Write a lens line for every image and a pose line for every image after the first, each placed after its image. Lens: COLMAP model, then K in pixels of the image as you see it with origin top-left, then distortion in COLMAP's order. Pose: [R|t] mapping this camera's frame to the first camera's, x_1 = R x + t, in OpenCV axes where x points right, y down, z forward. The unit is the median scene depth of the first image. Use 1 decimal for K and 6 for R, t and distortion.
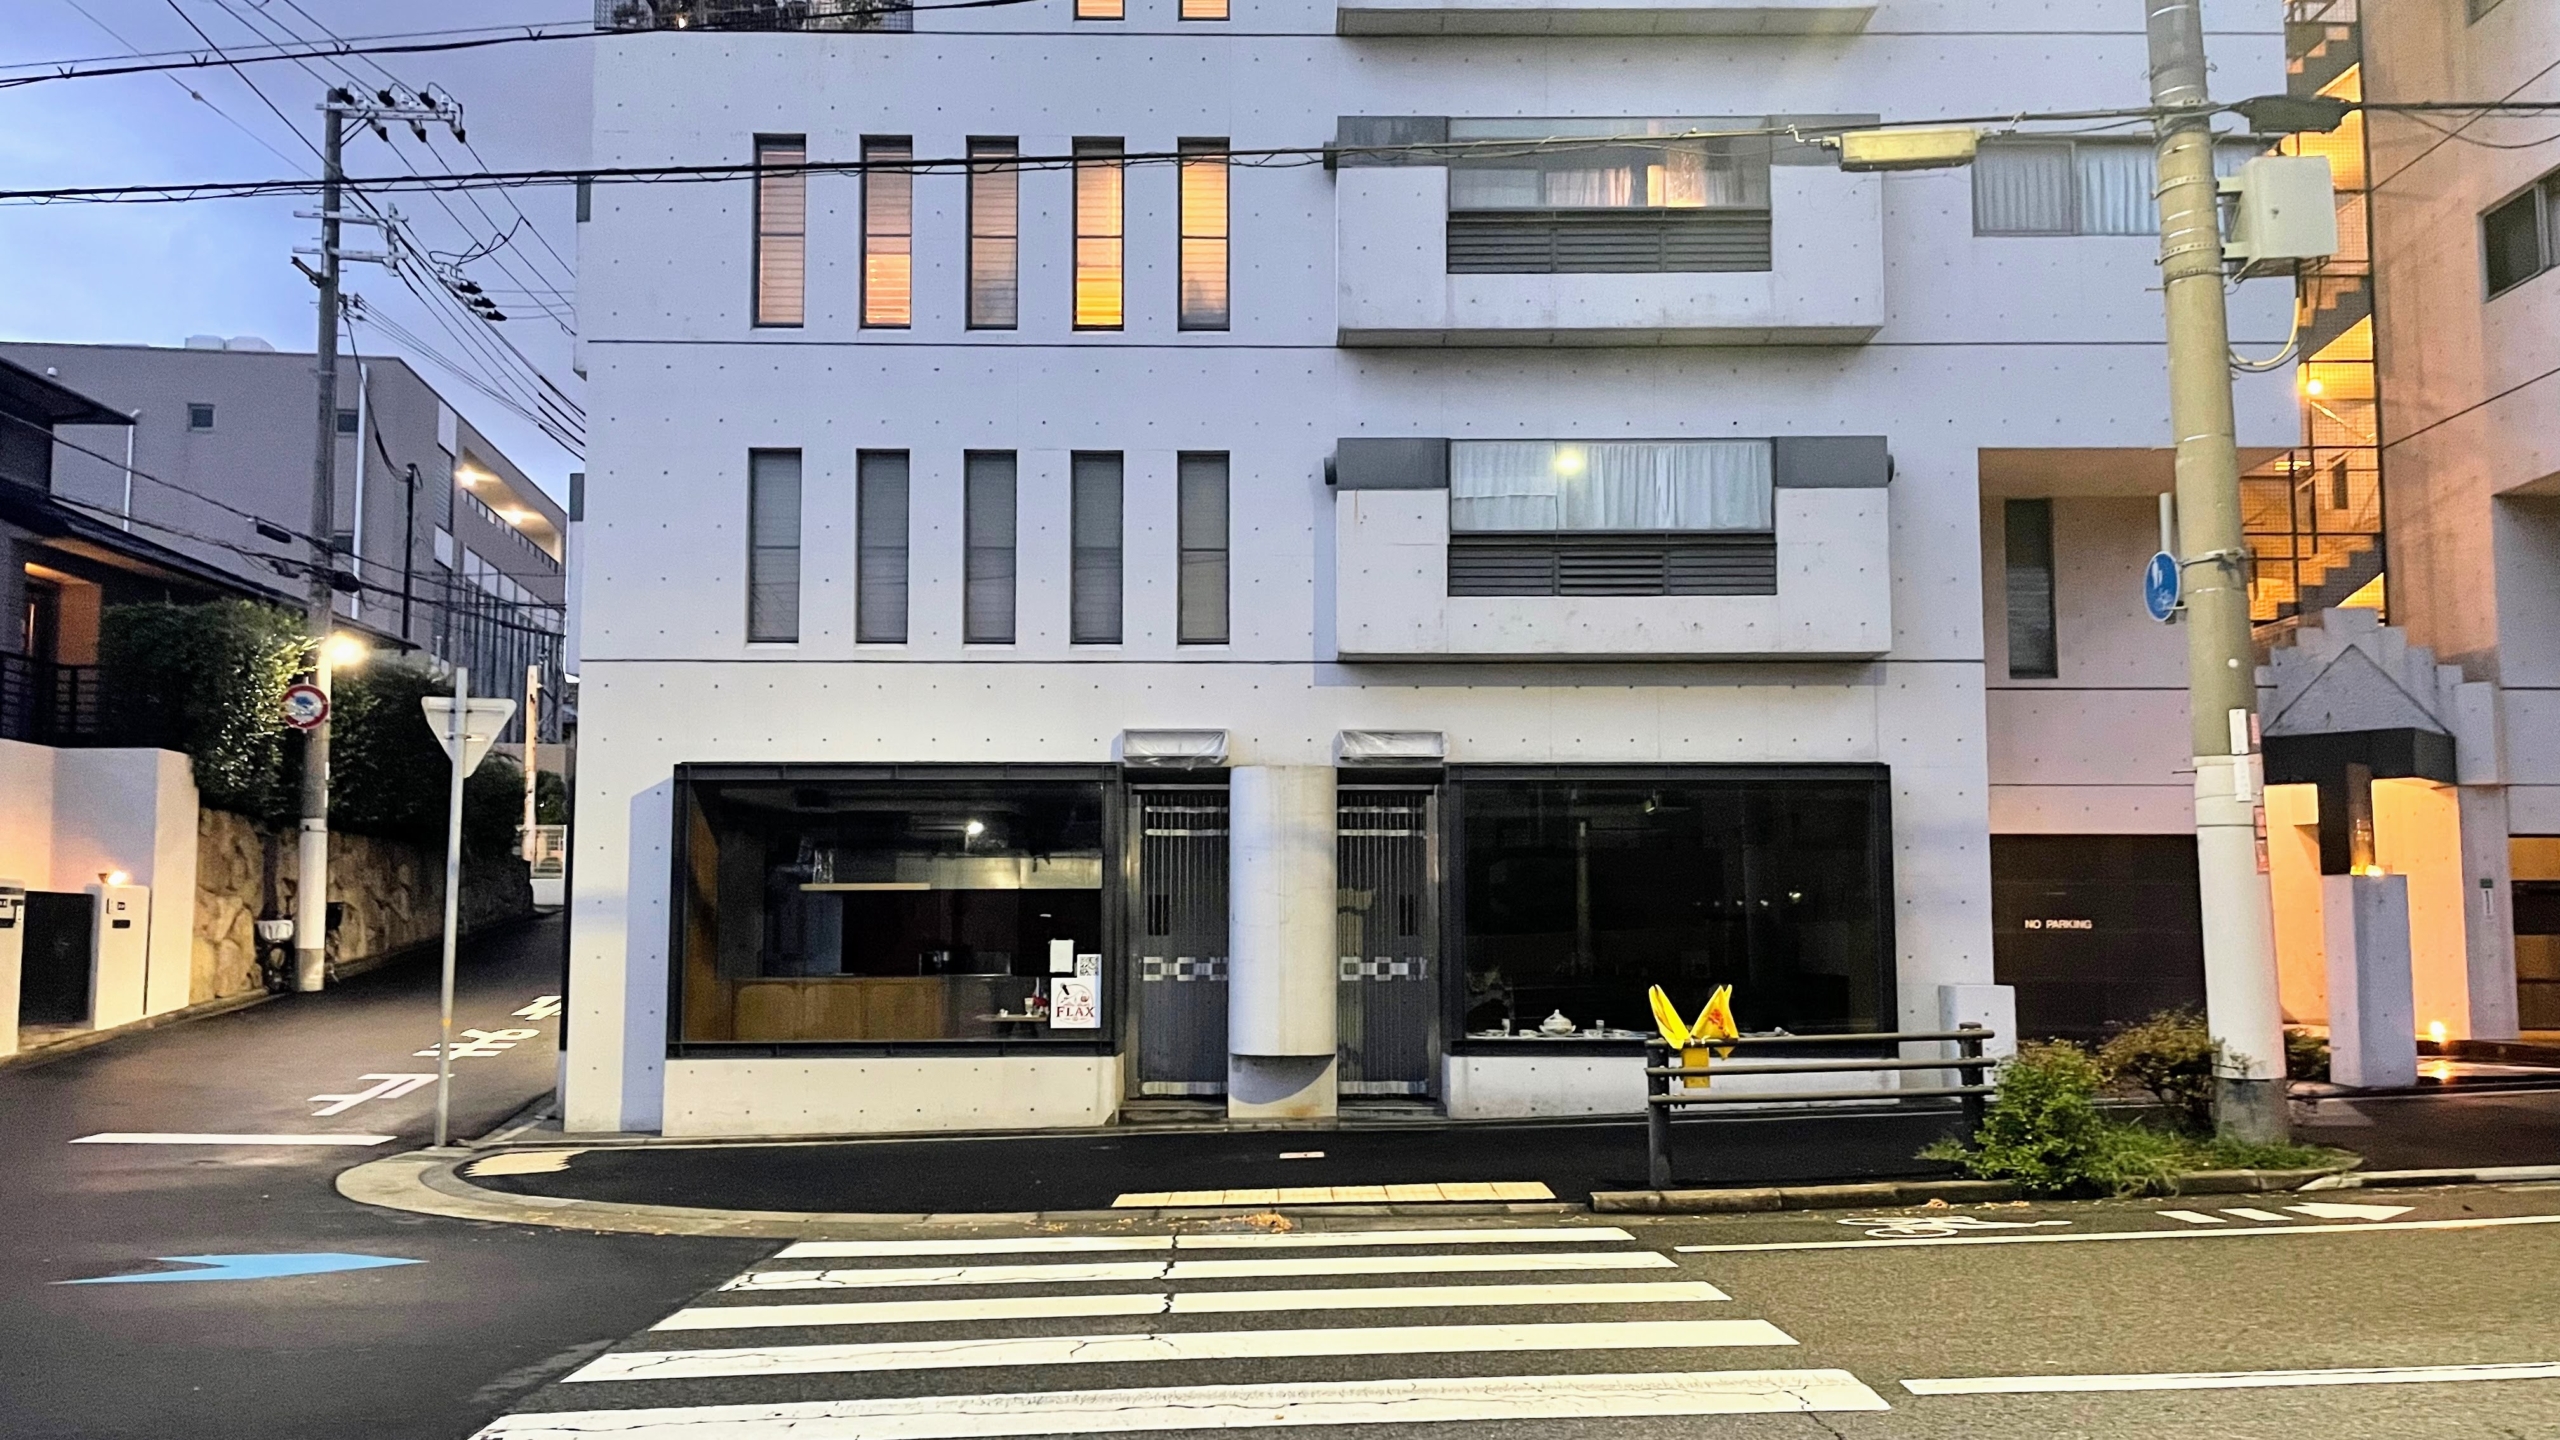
lens RADIAL K [[1930.4, 0, 1284.1], [0, 1930.4, 783.4], [0, 0, 1]] dist [0.096397, -0.123258]
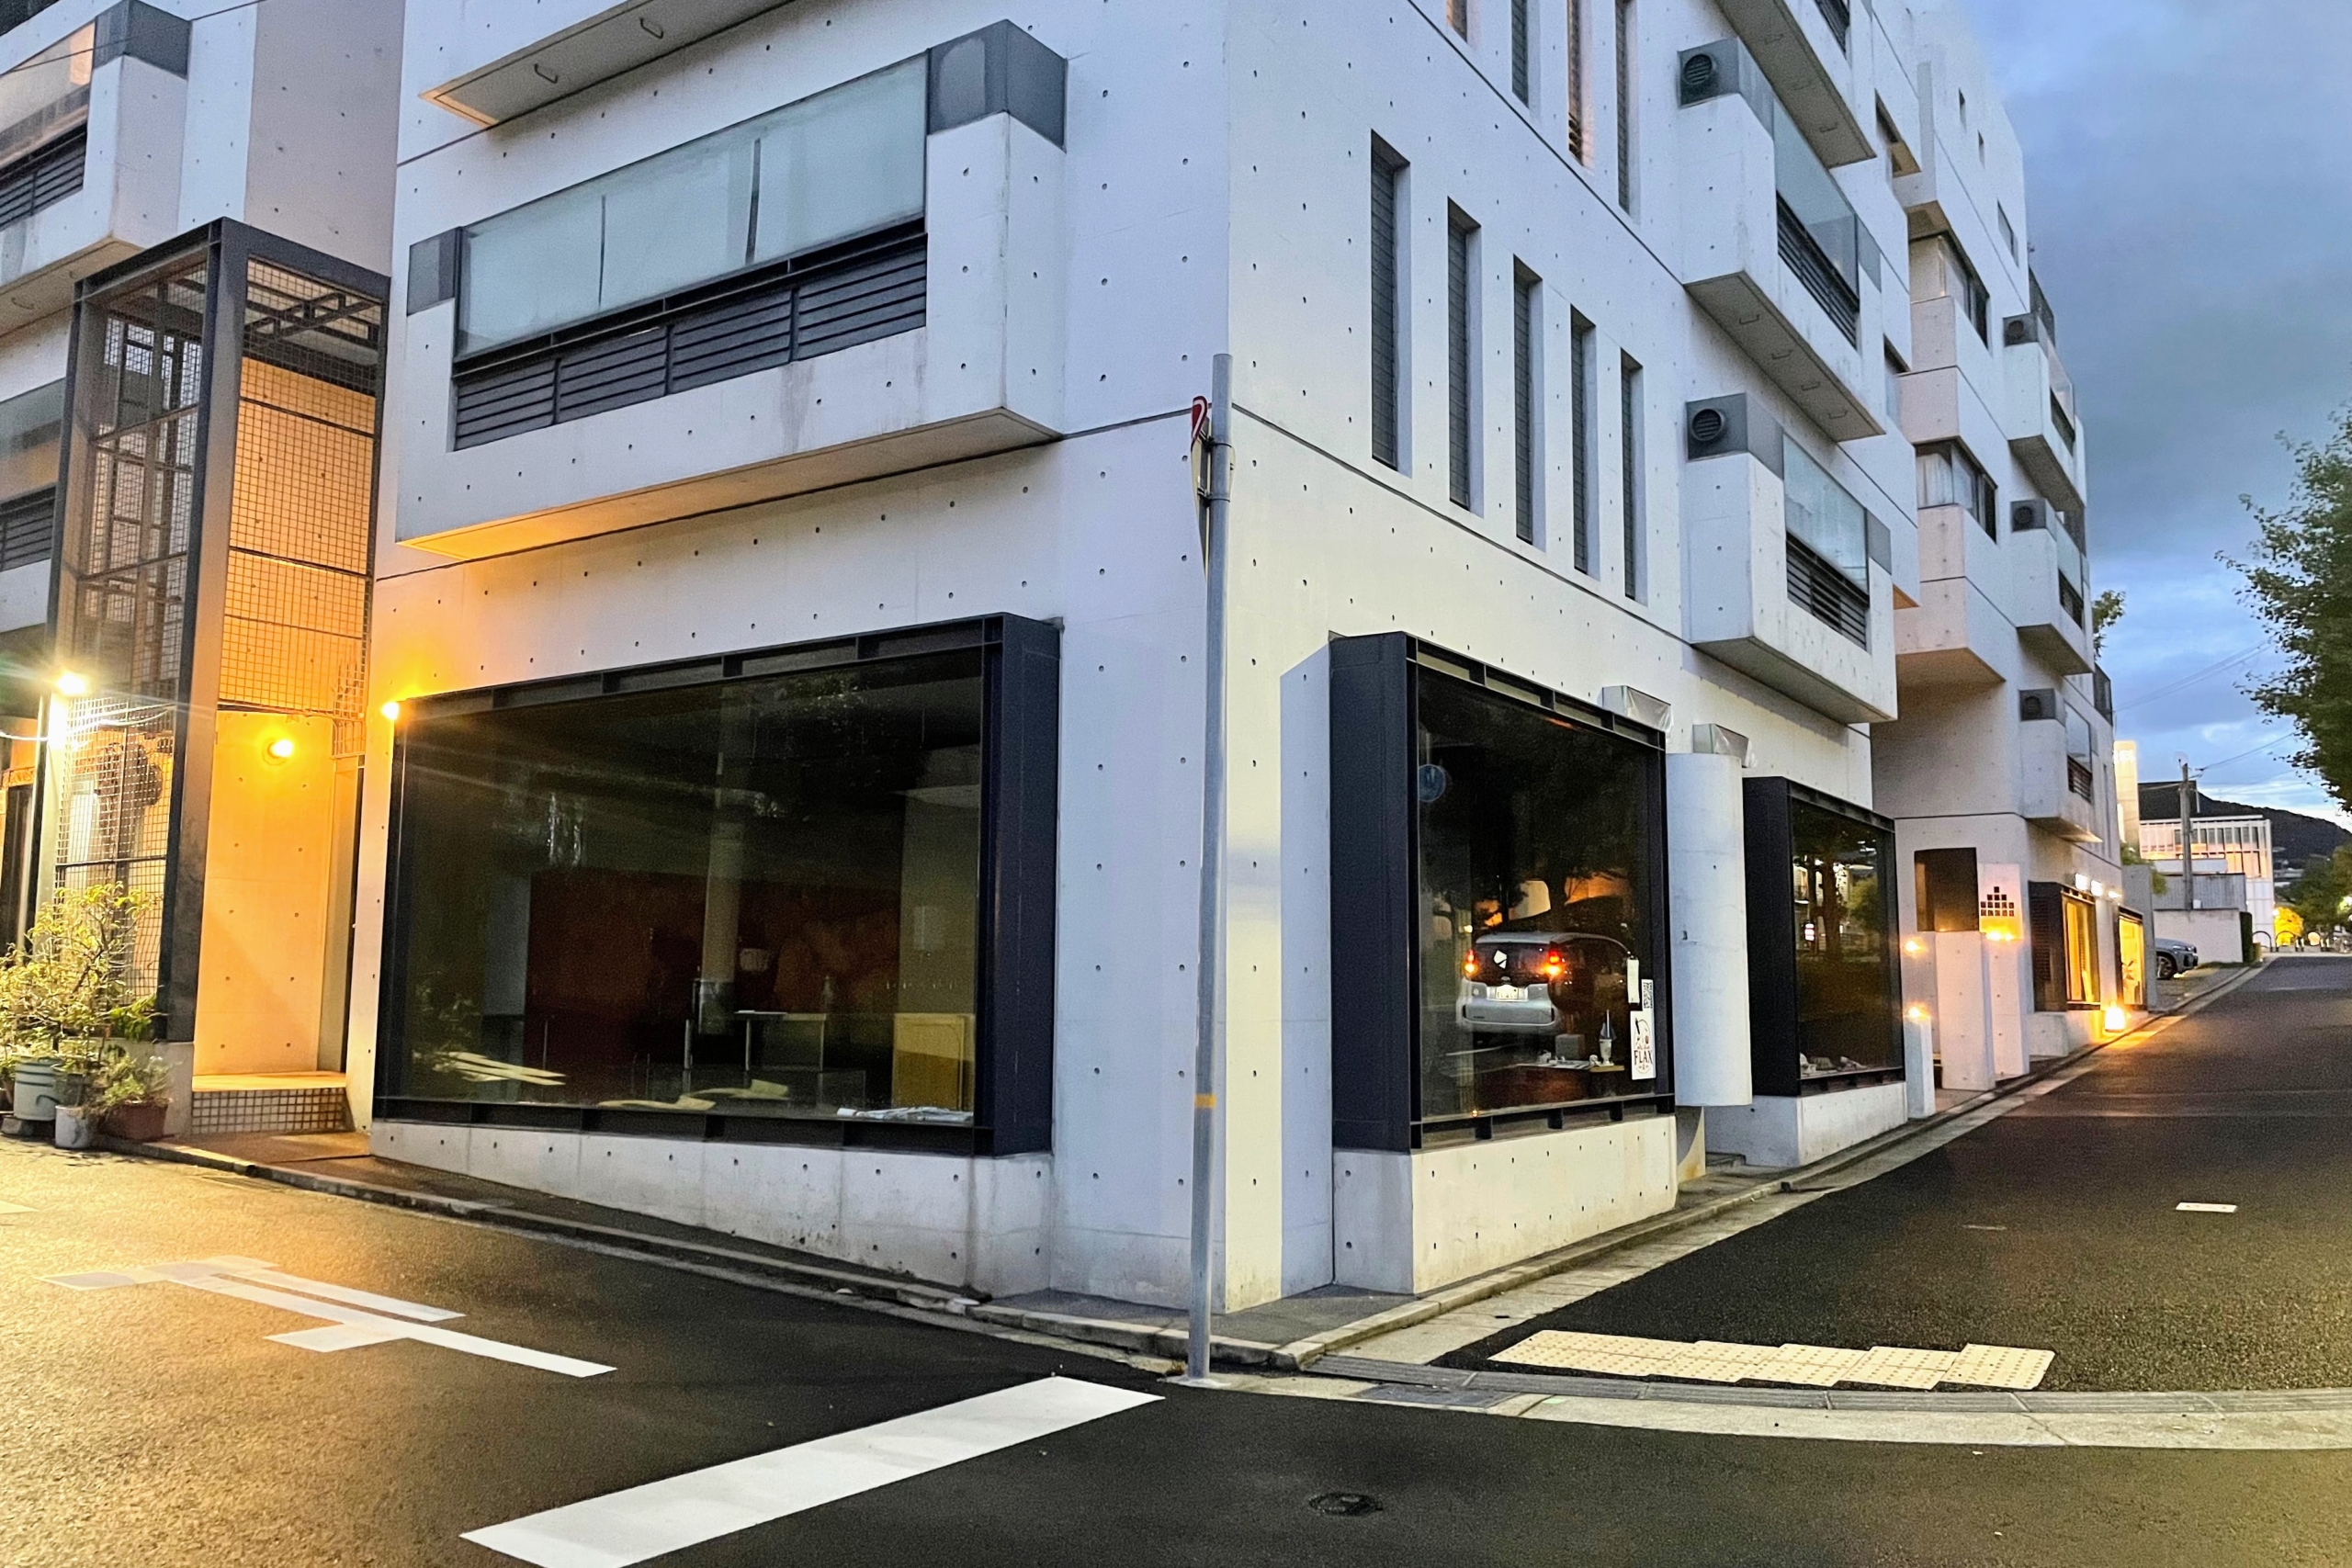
lens RADIAL K [[1761.9, 0, 1183.3], [0, 1761.9, 788.6], [0, 0, 1]] dist [0.095513, -0.119644]
pose [[0.567799, 0.101438, 0.816893, -0.751467], [-0.074693, 0.994633, -0.071592, 0.075454], [-0.819772, -0.020366, 0.572328, 0.735290]]
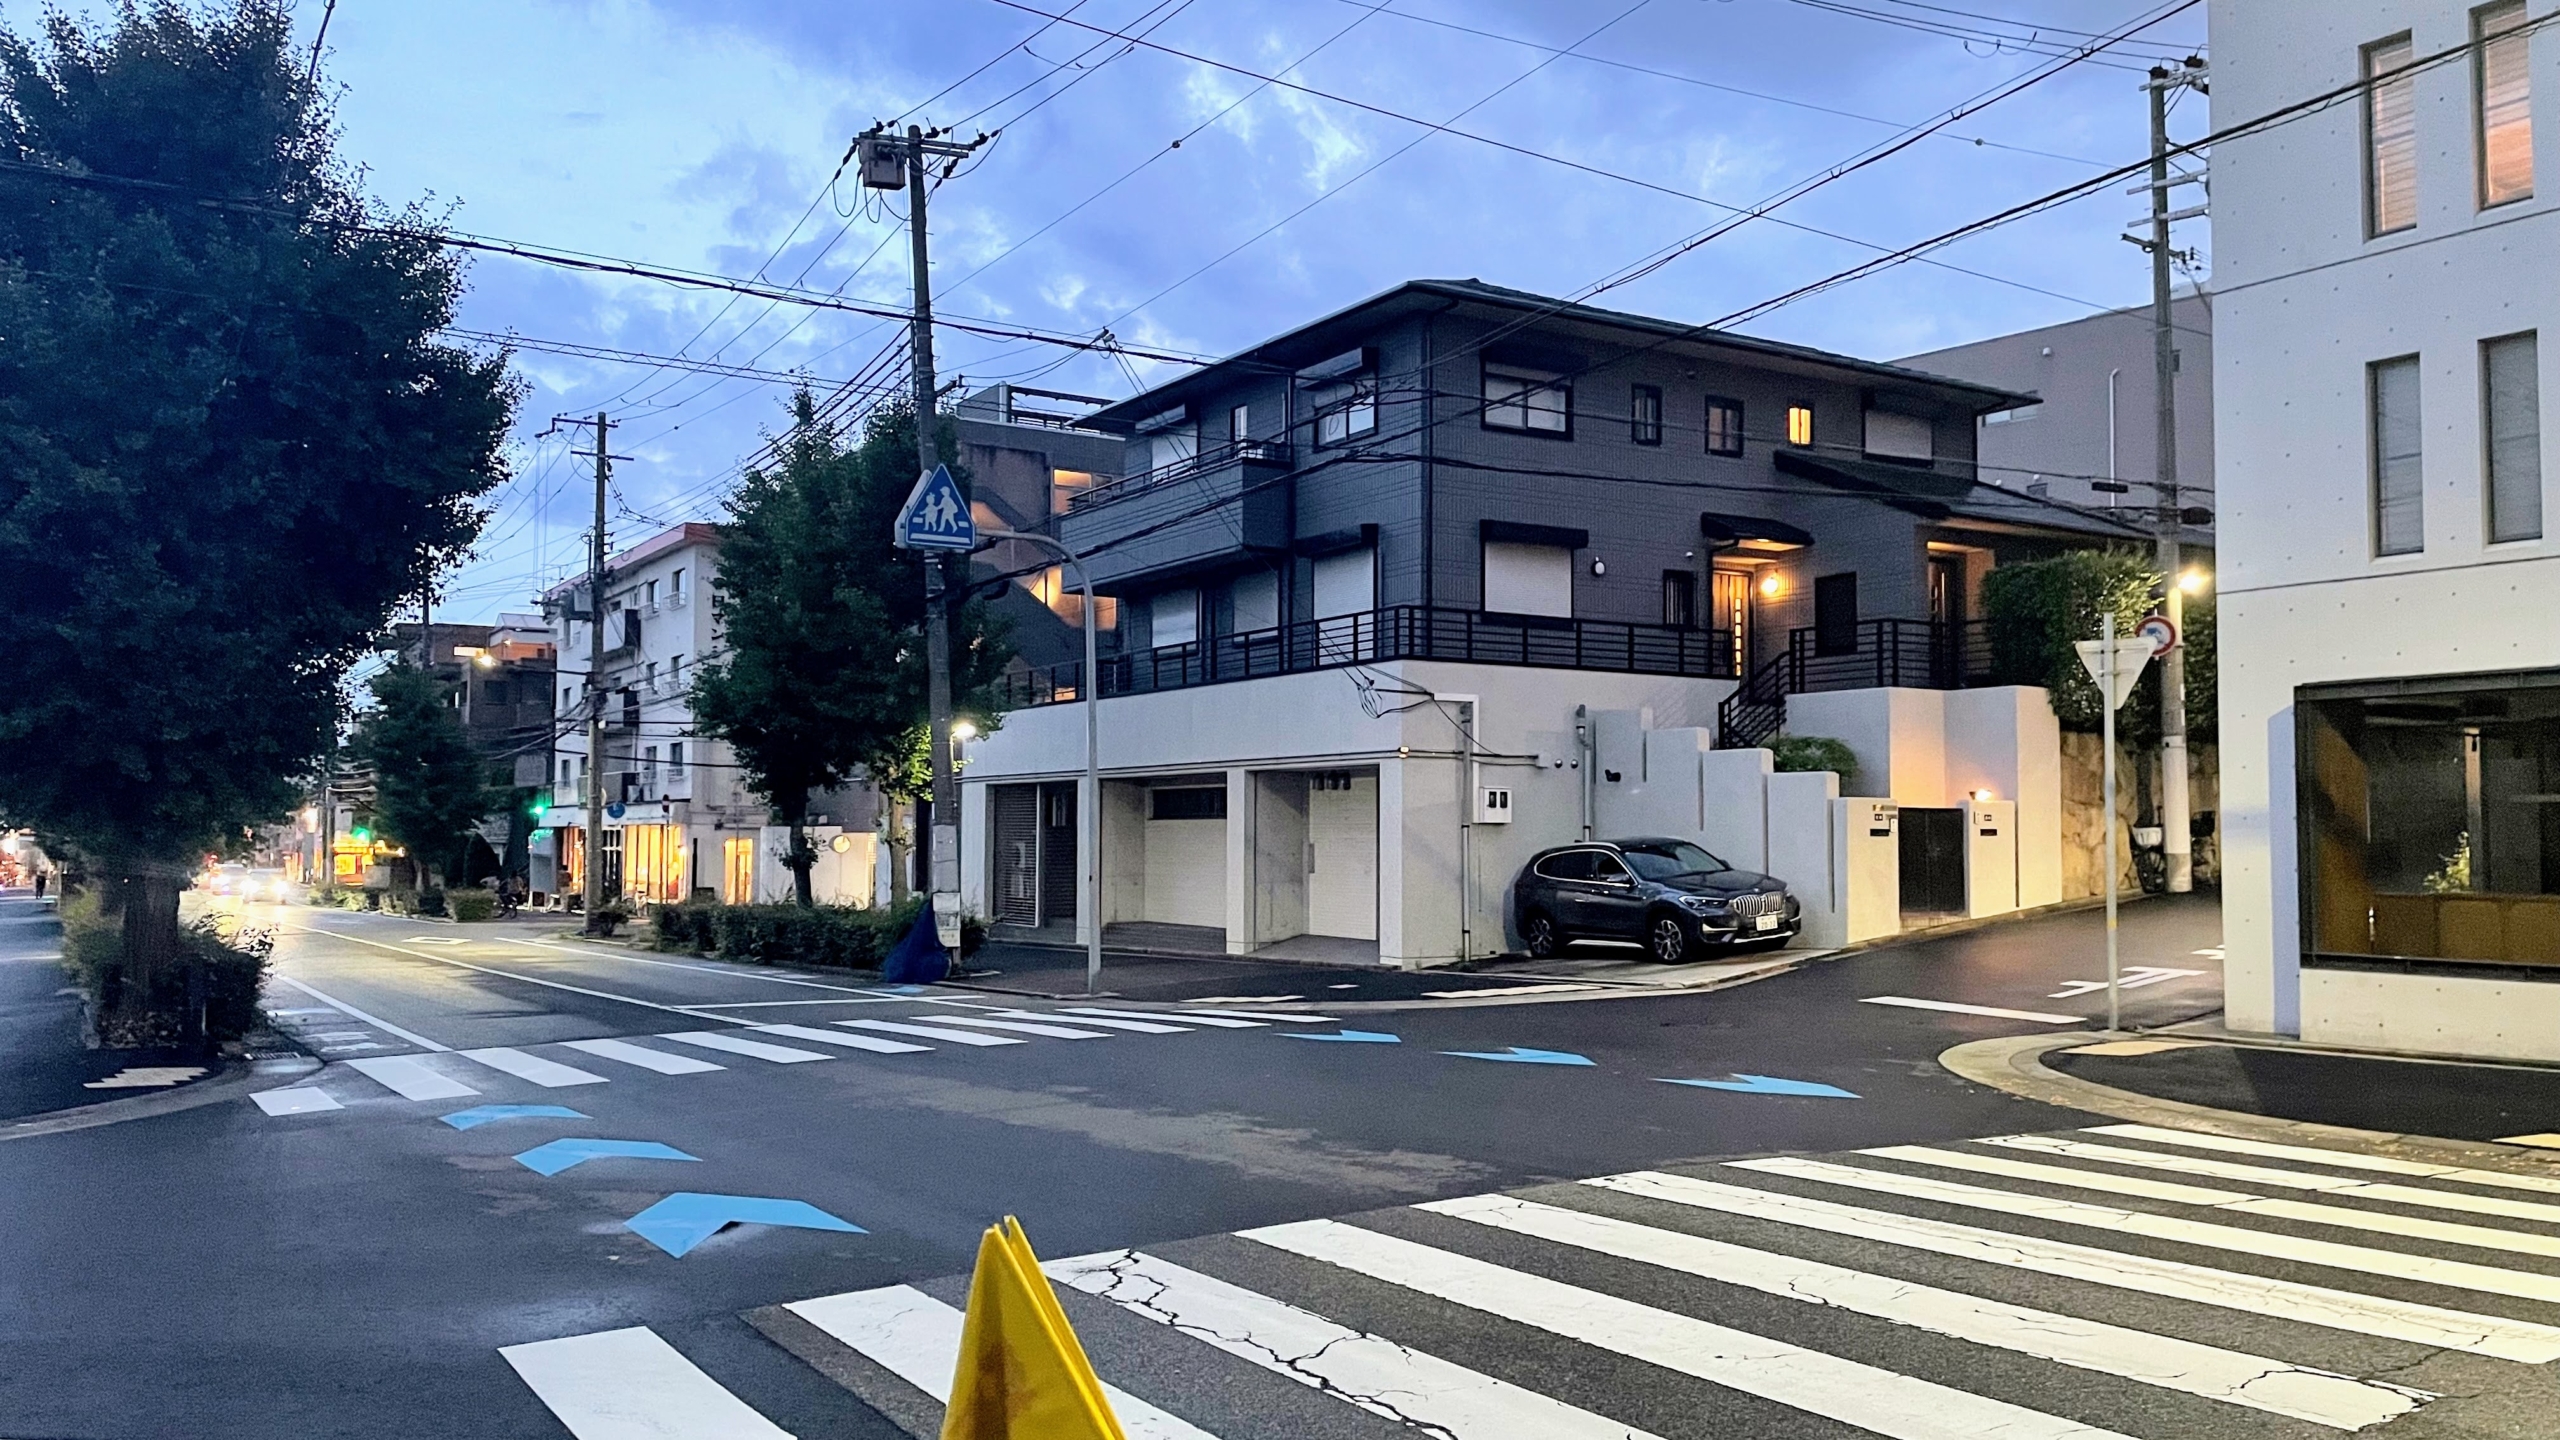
lens RADIAL K [[1936.5, 0, 1284.7], [0, 1936.5, 768.7], [0, 0, 1]] dist [0.094458, -0.120875]
pose [[0.527769, -0.027553, -0.848941, 0.285160], [0.065938, 0.997787, 0.008609, -0.009957], [0.846825, -0.060521, 0.528417, -0.014317]]
